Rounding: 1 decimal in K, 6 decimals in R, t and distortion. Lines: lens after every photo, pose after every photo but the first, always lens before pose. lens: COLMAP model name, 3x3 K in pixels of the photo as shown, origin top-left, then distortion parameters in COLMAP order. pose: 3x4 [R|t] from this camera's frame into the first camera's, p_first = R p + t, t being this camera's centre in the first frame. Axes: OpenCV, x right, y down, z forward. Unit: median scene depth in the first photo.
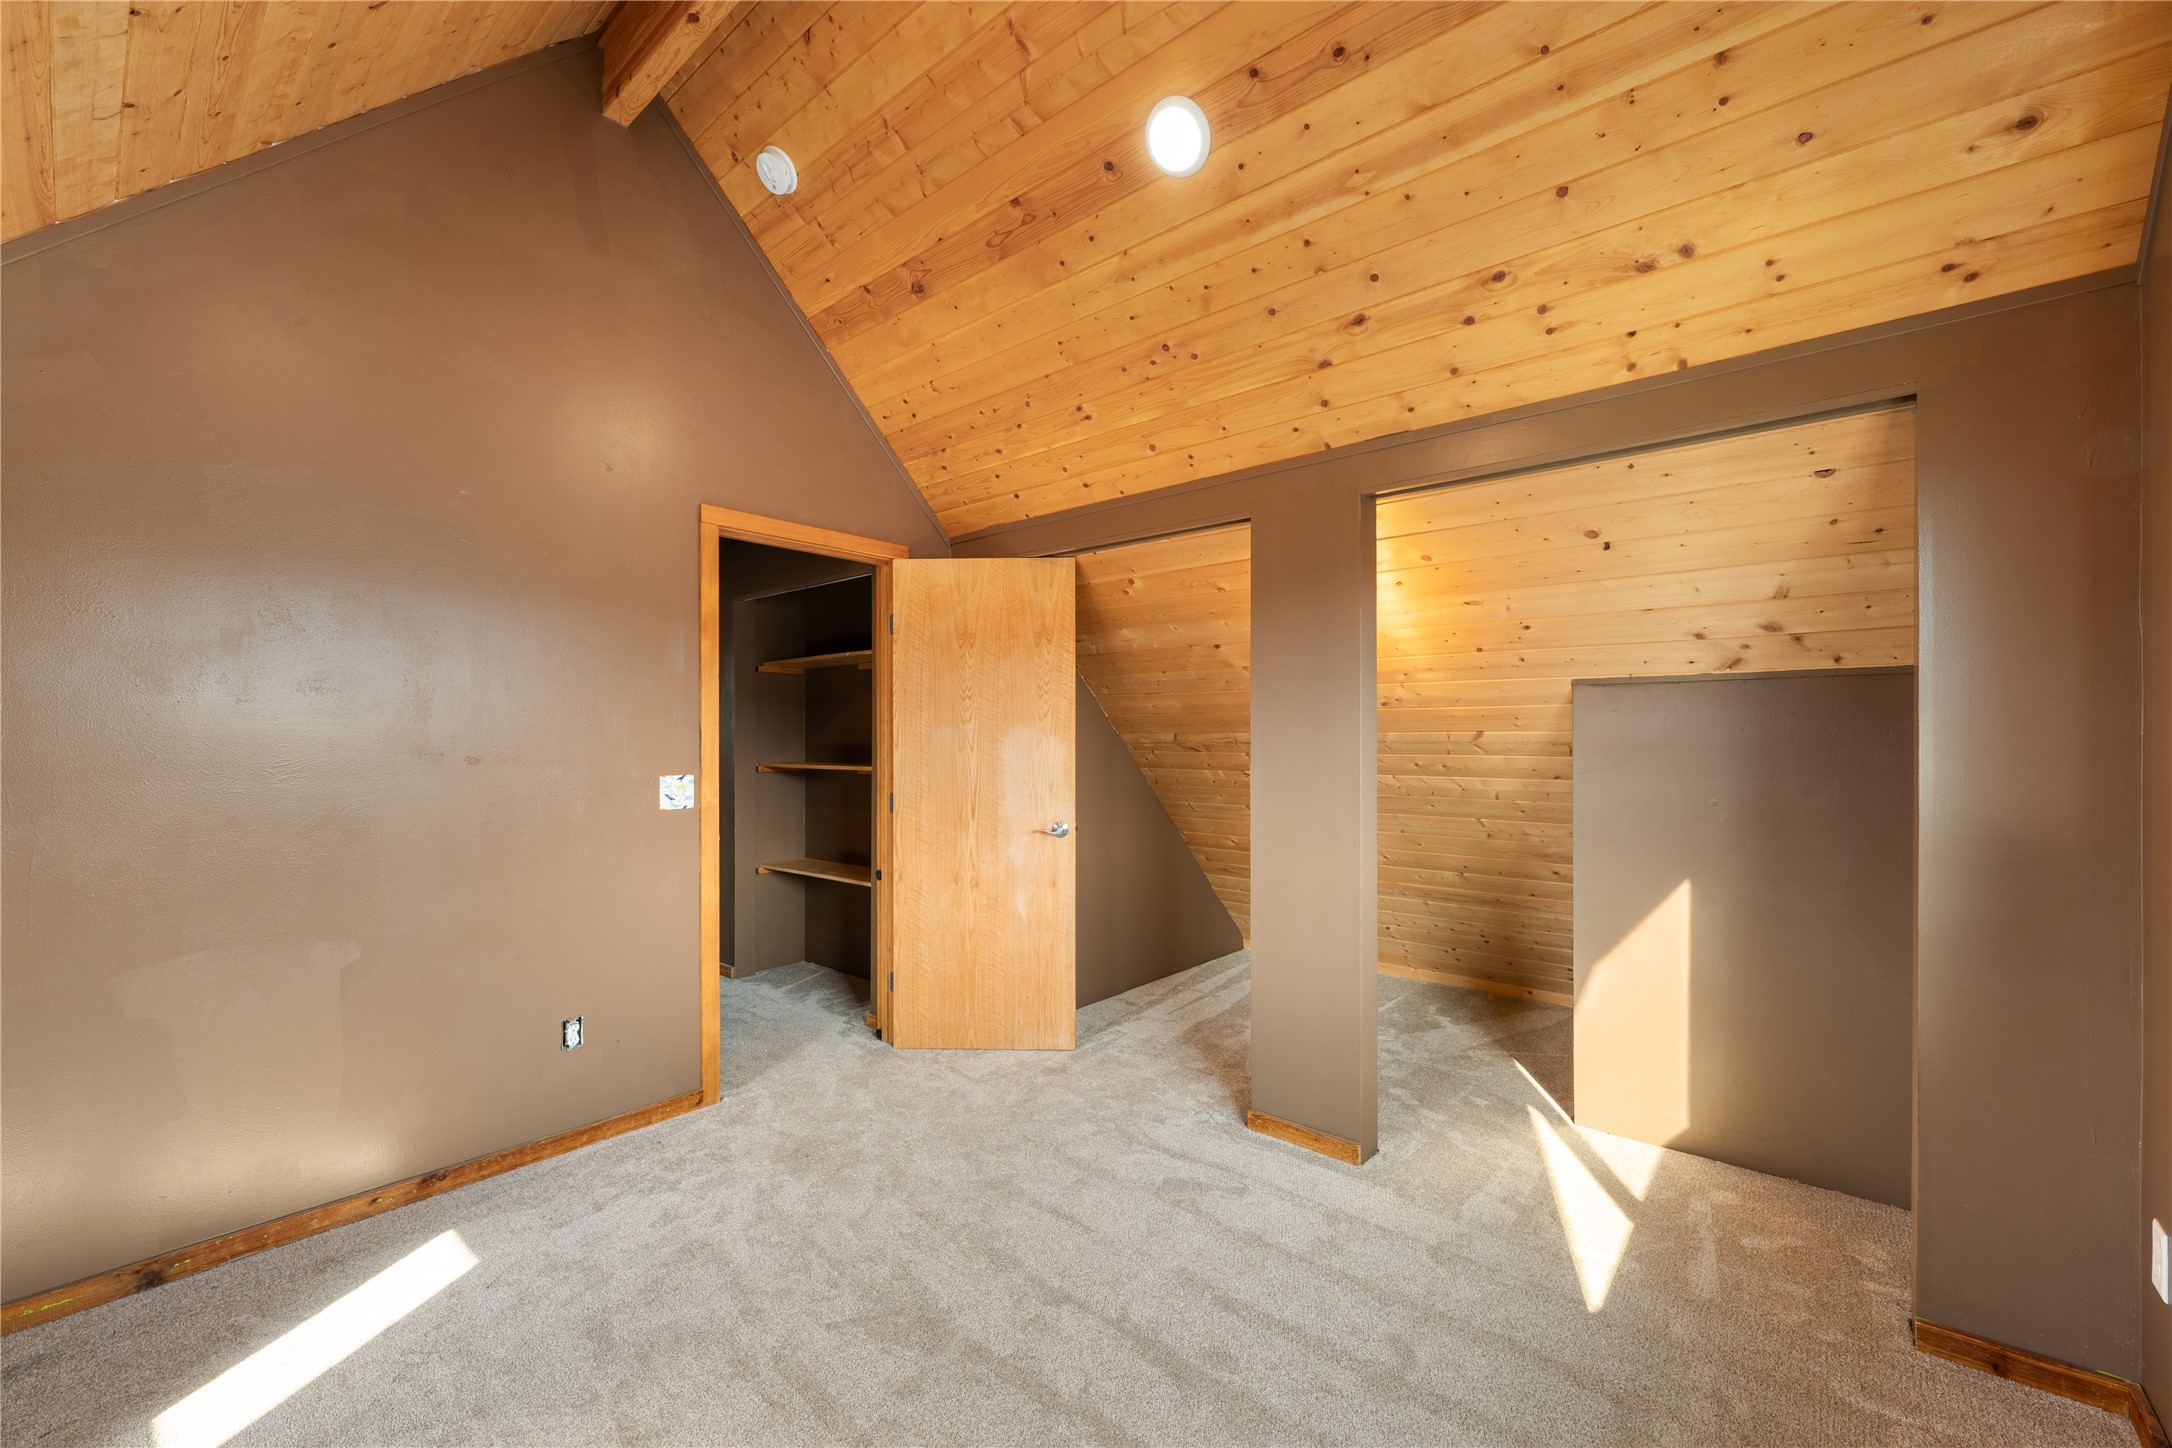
lens RADIAL K [[870.1, 0, 1077.0], [0, 870.1, 736.1], [0, 0, 1]] dist [-0.000688, -0.000137]
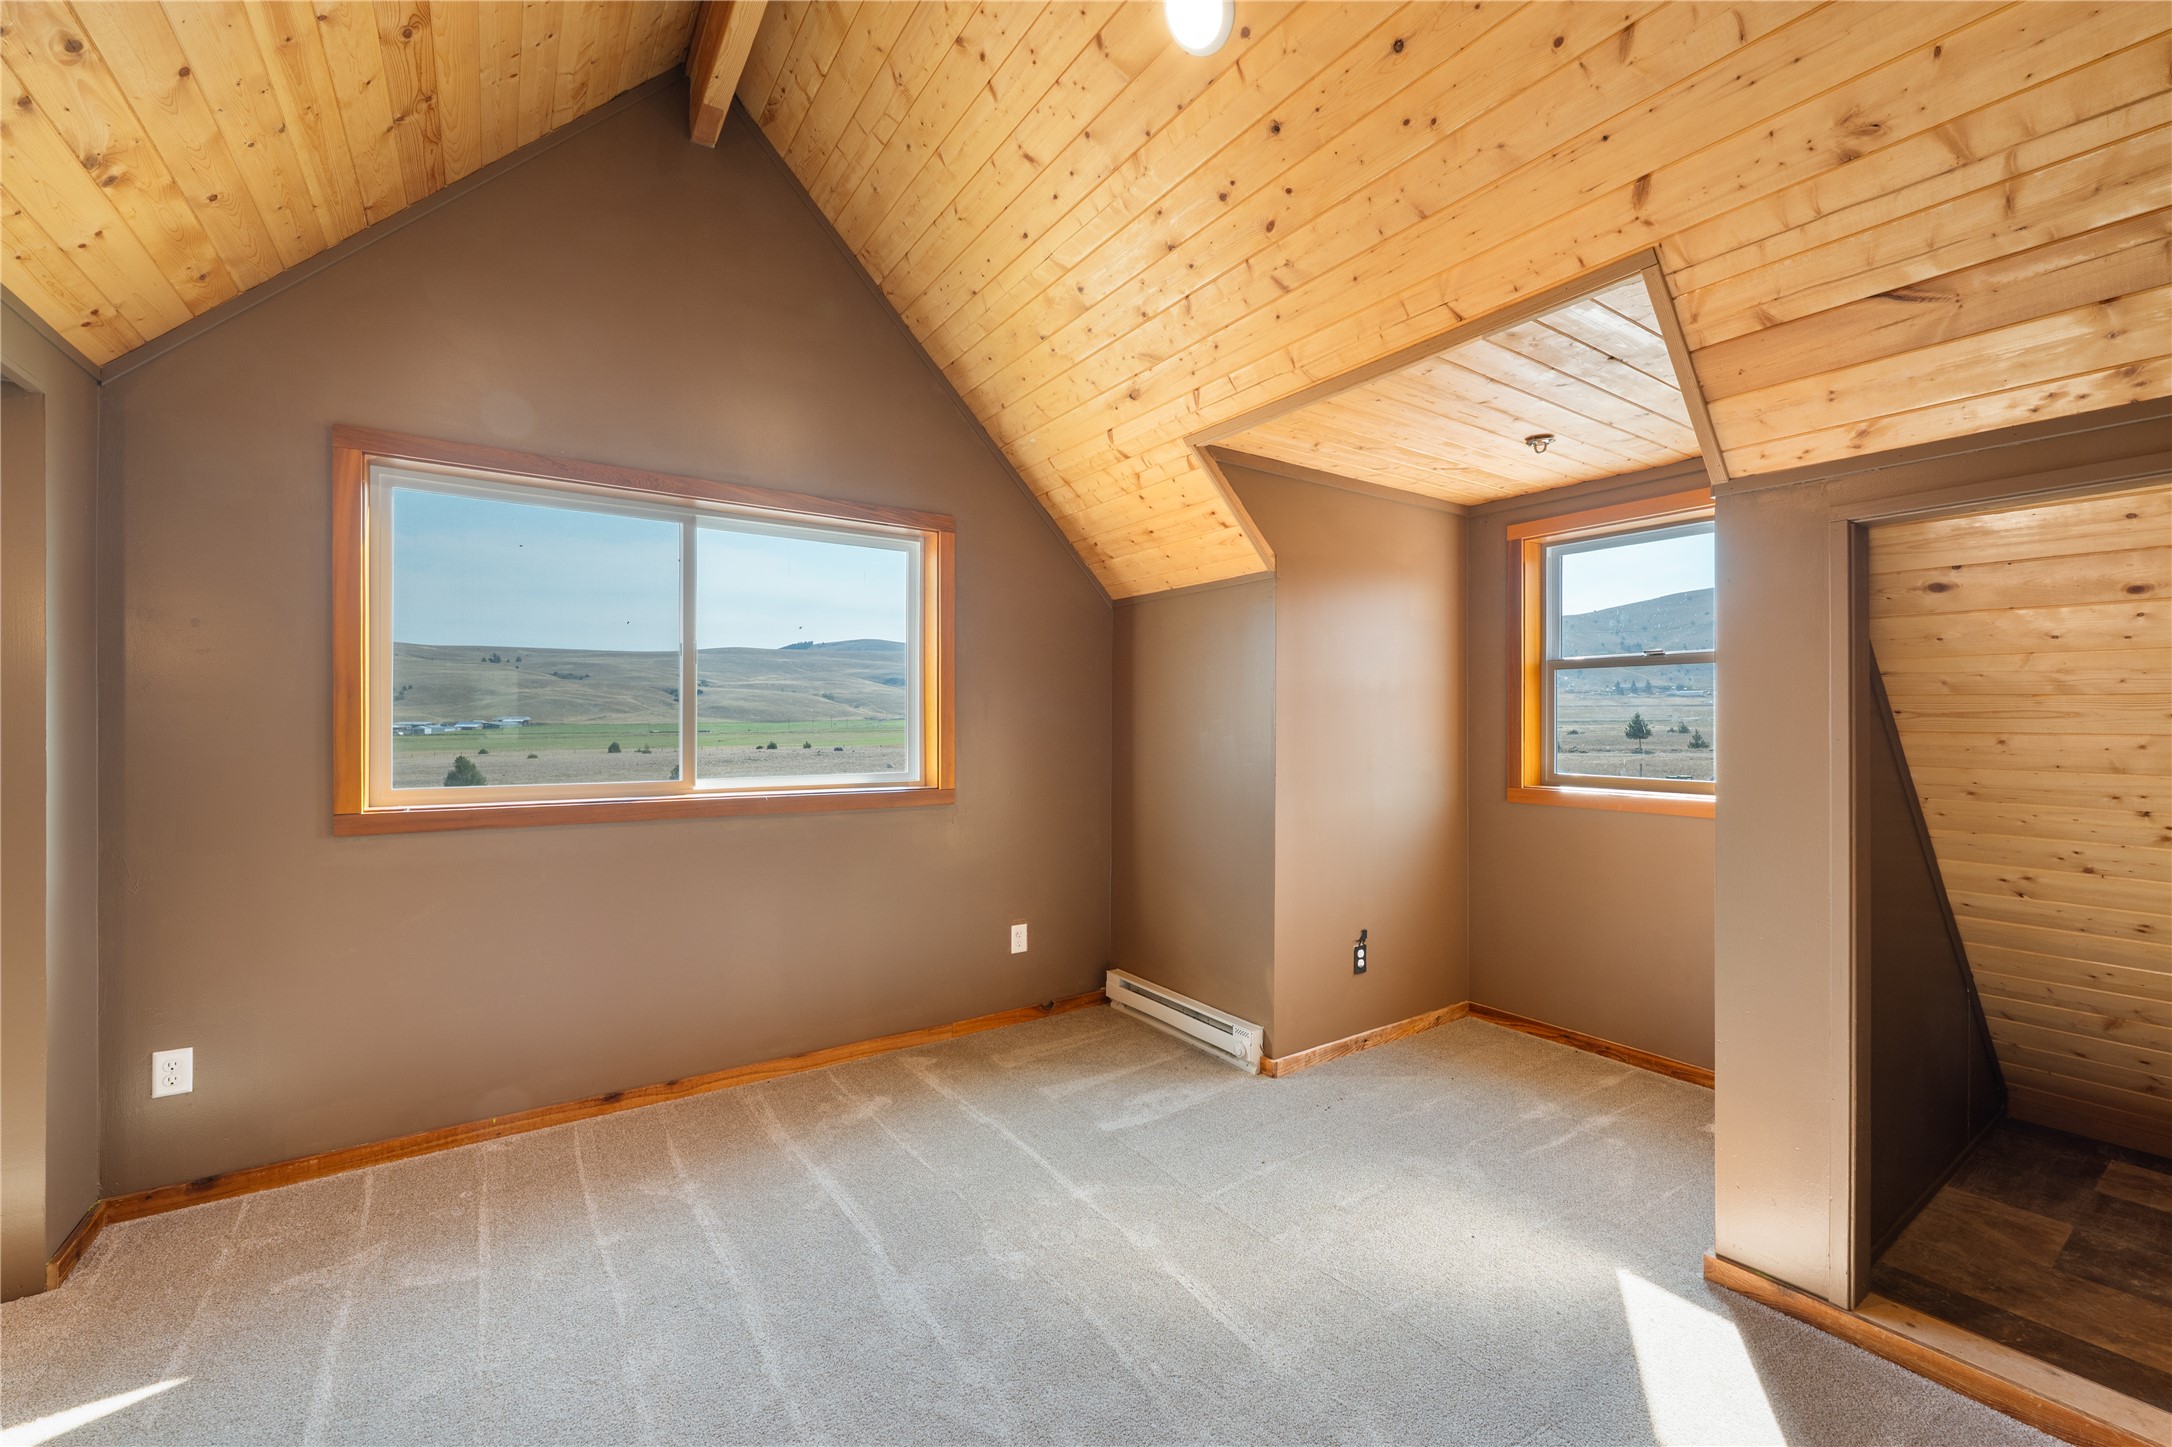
lens RADIAL K [[880.1, 0, 1086.0], [0, 880.1, 723.5], [0, 0, 1]] dist [-0.000970, -0.000071]
pose [[-0.965990, -0.002385, 0.258567, -0.382722], [-0.002612, 0.999996, -0.000532, 0.001183], [-0.258565, -0.001190, -0.965993, 1.207295]]
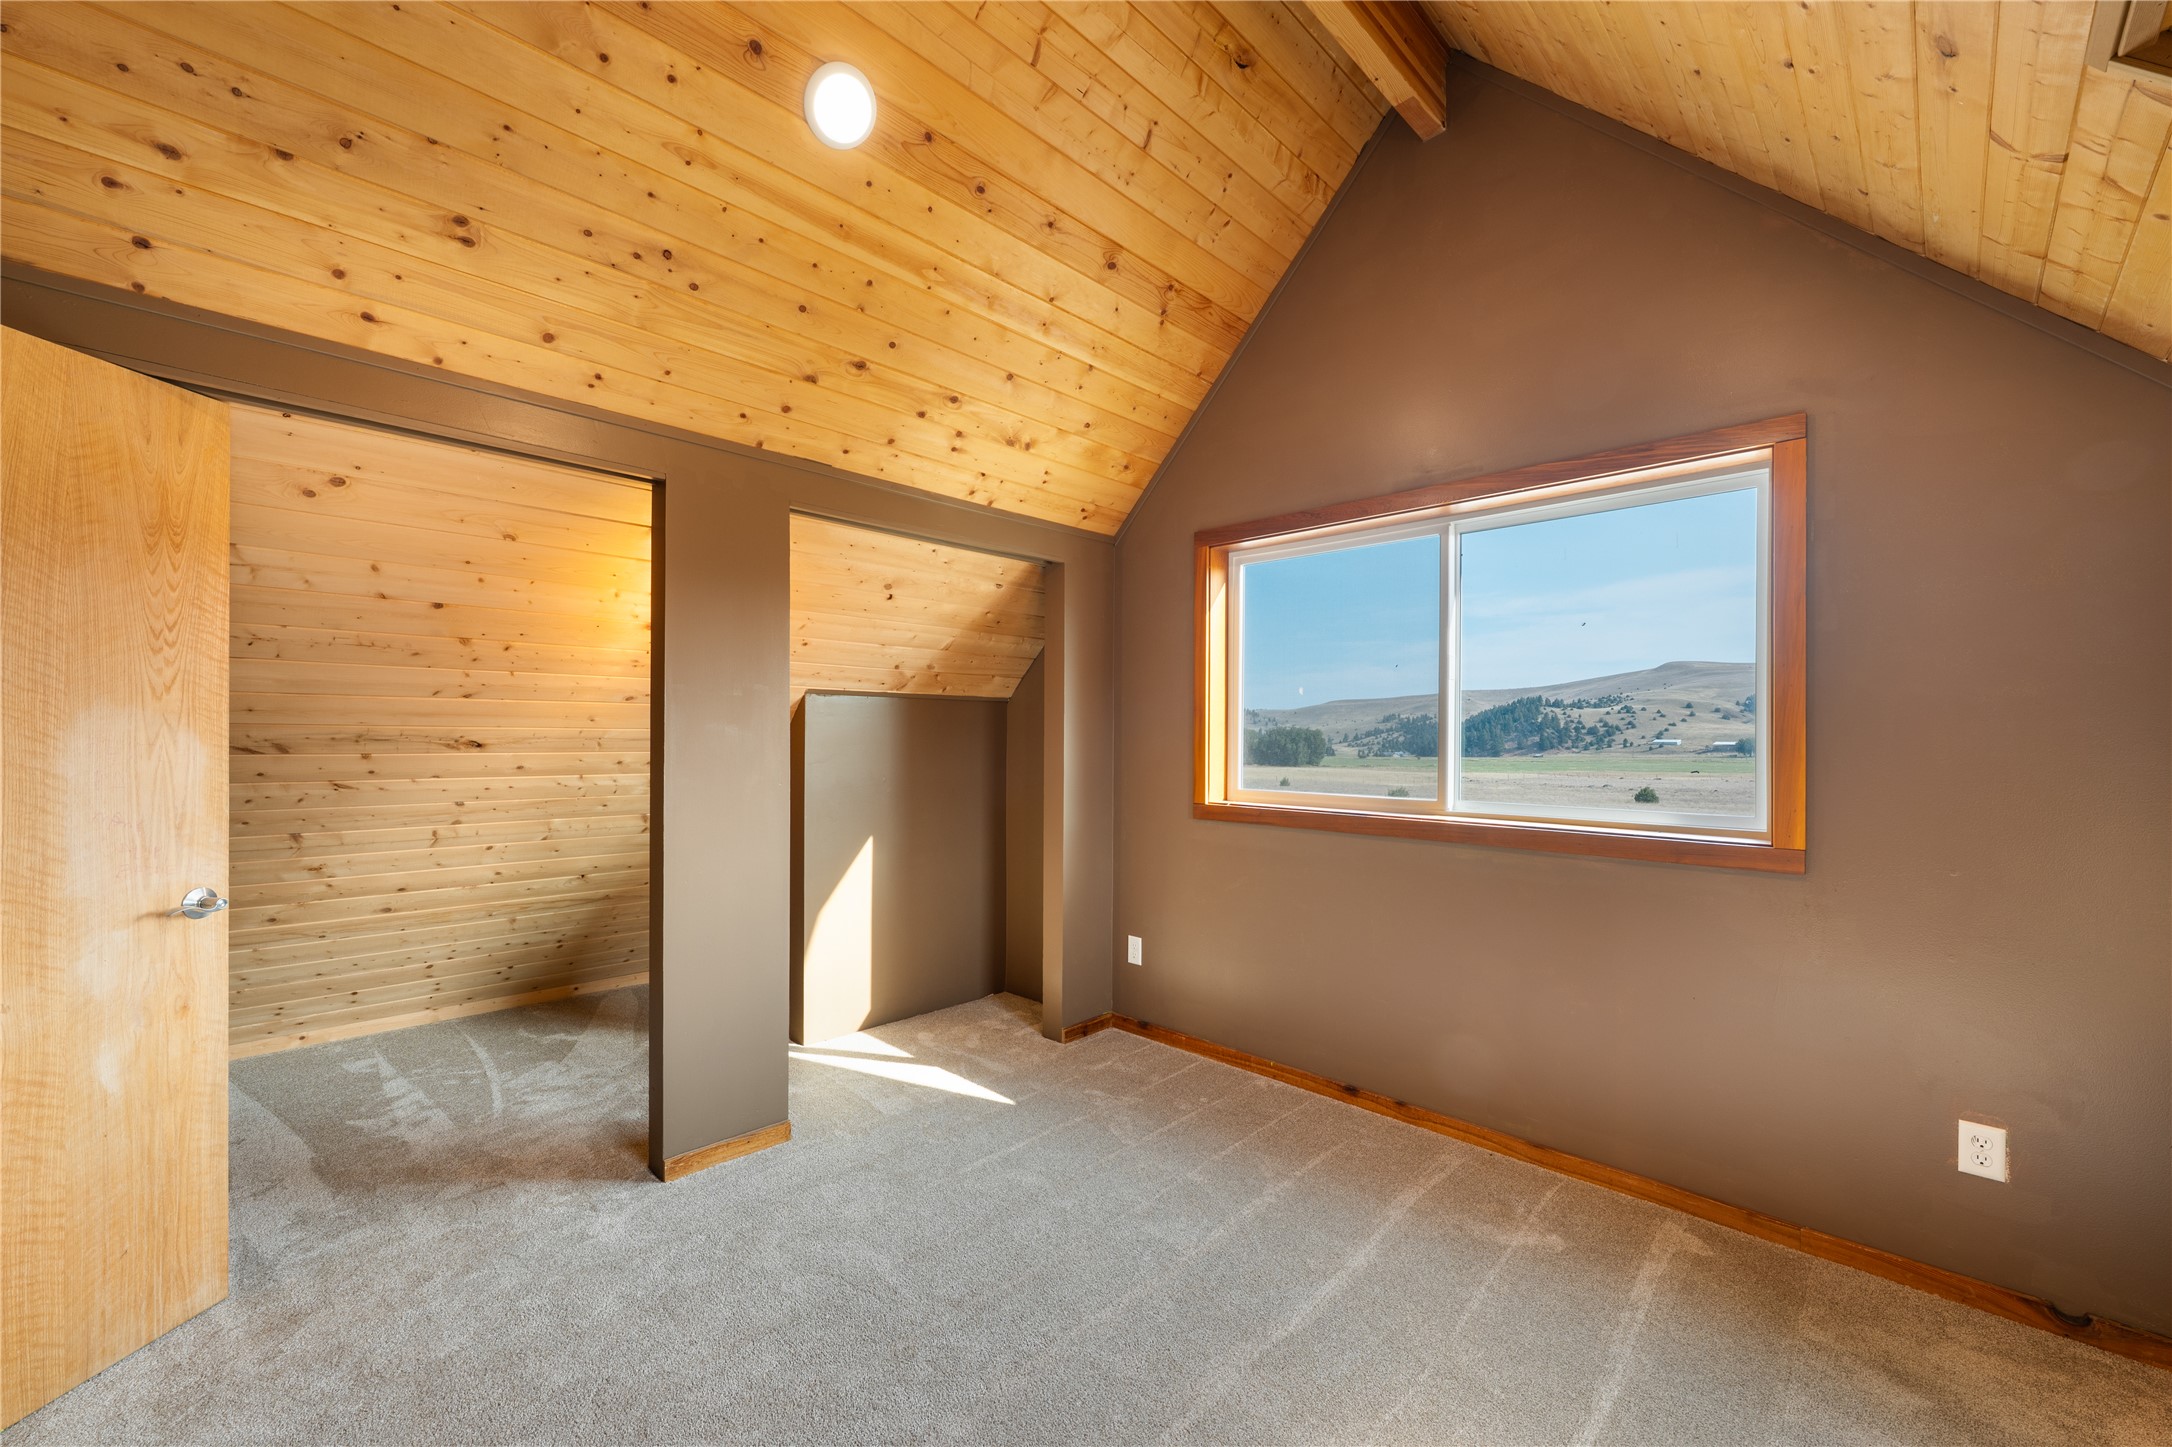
lens RADIAL K [[861.5, 0, 1087.4], [0, 861.5, 736.1], [0, 0, 1]] dist [0.000342, -0.000053]
pose [[0.064788, 0.001711, 0.997898, -0.704375], [-0.009328, 0.999956, -0.001109, 0.000245], [-0.997855, -0.009237, 0.064801, 0.577504]]
